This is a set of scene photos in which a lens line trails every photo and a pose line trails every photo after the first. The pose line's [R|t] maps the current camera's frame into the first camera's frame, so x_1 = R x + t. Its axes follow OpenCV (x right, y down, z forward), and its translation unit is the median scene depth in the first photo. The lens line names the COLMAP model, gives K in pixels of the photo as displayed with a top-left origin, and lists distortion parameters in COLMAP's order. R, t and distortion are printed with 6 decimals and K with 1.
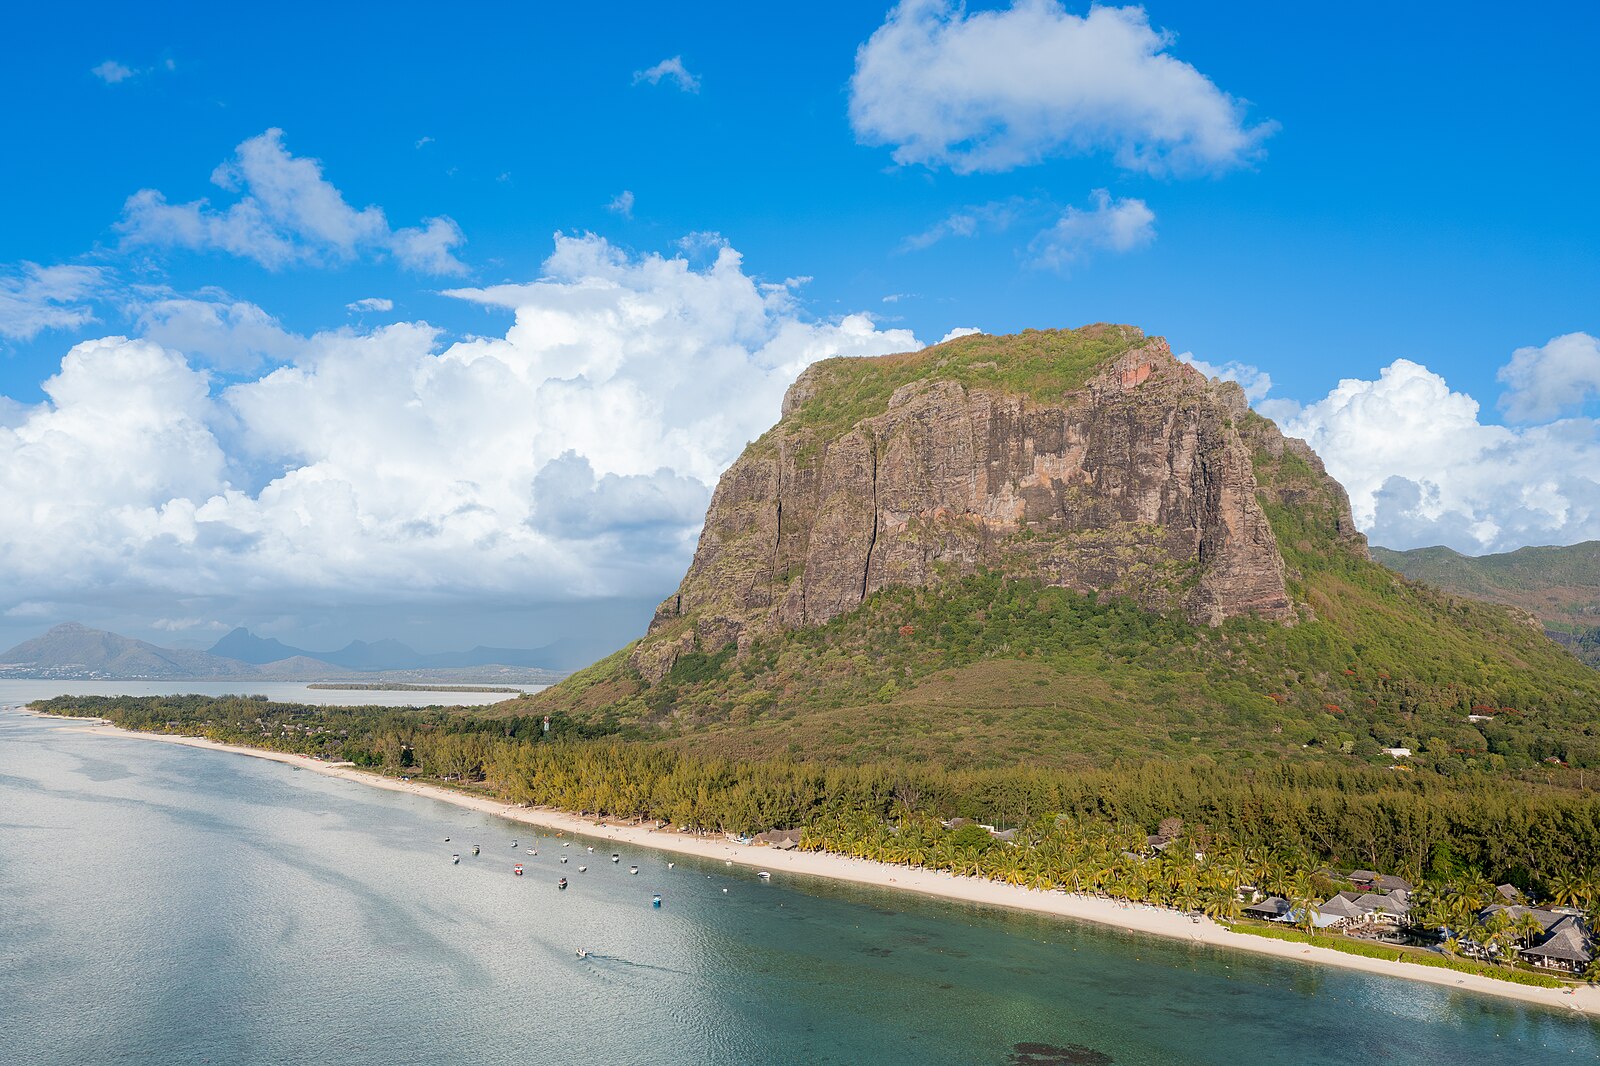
lens RADIAL K [[1234.0, 0, 799.7], [0, 1234.0, 532.4], [0, 0, 1]] dist [-0.006967, -0.001578]
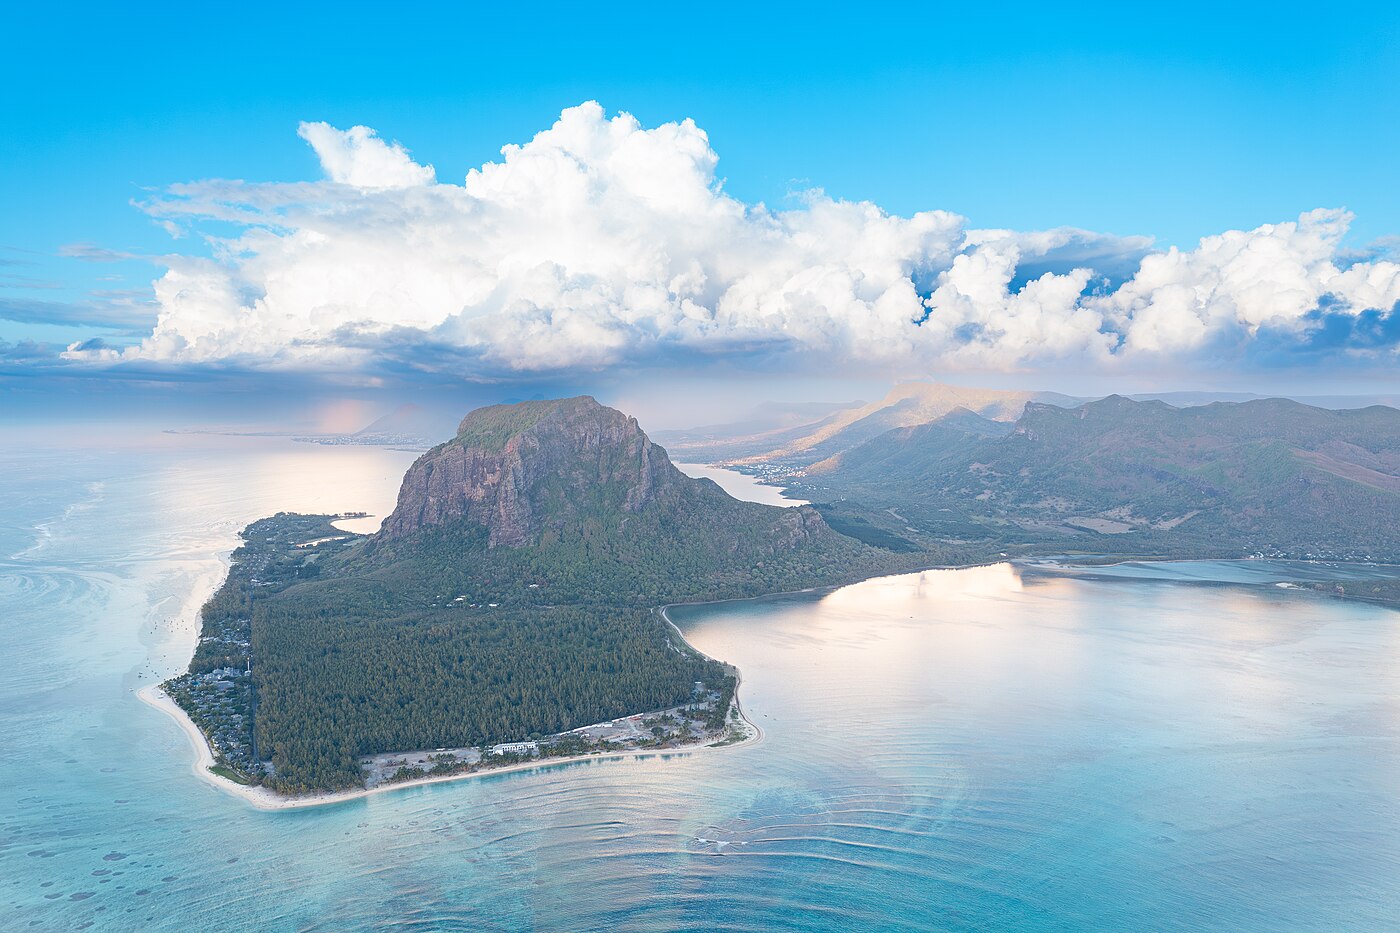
lens RADIAL K [[1079.7, 0, 696.9], [0, 1079.7, 467.0], [0, 0, 1]] dist [-0.006967, -0.001578]
pose [[0.943262, 0.019297, -0.331489, 1.430605], [0.037293, 0.985837, 0.163508, -0.453790], [0.329949, -0.166593, 0.929183, -1.072336]]
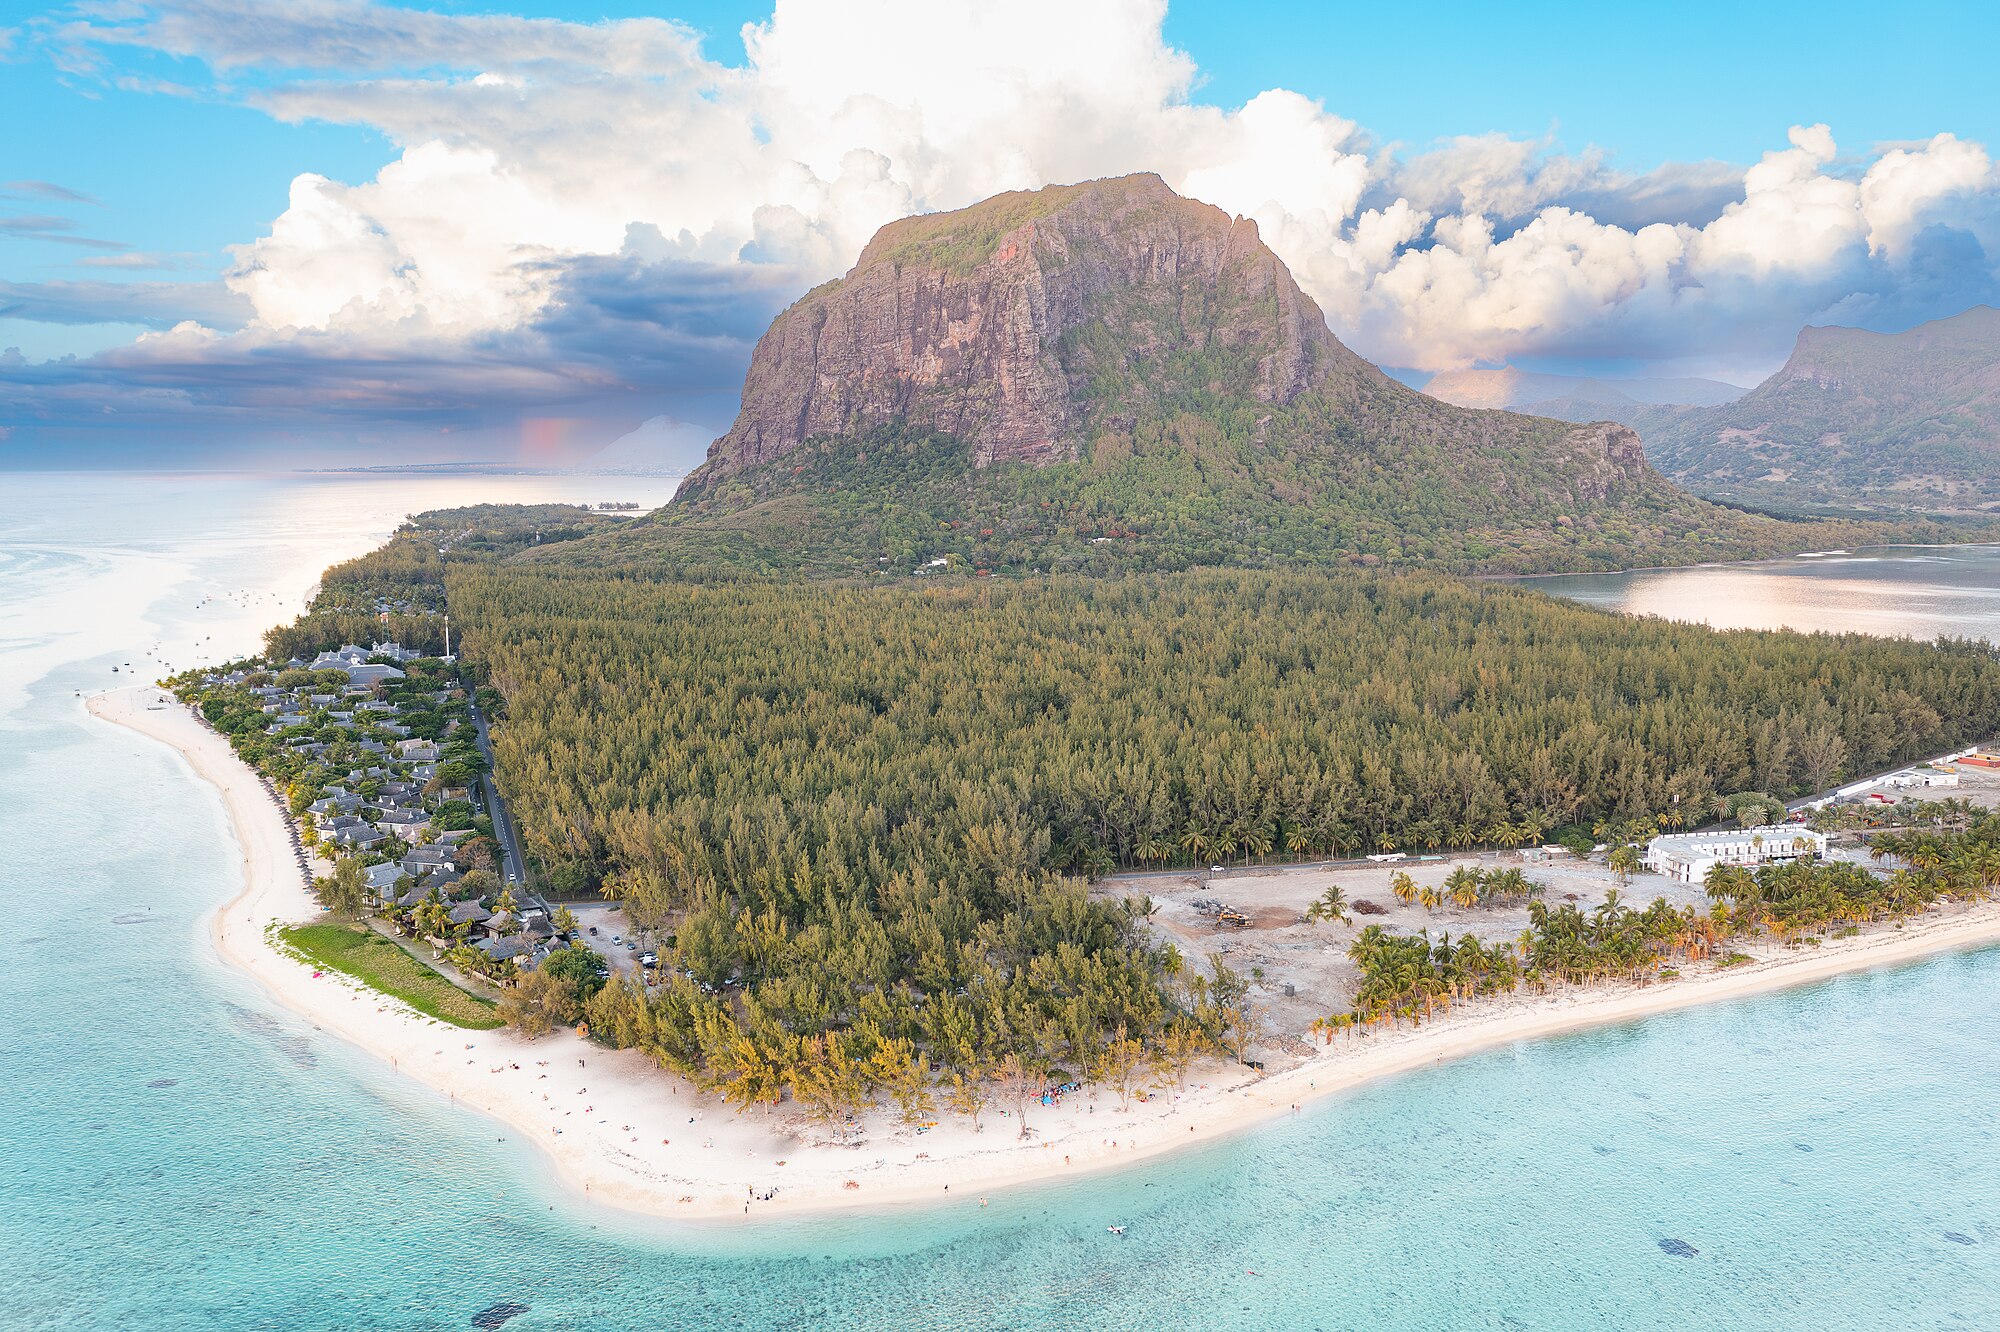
lens RADIAL K [[1542.5, 0, 1001.4], [0, 1542.5, 663.7], [0, 0, 1]] dist [-0.006967, -0.001578]
pose [[0.931217, 0.045166, -0.361656, 0.815756], [0.044235, 0.970950, 0.235156, -0.091445], [0.361771, -0.234979, 0.902168, -0.450353]]
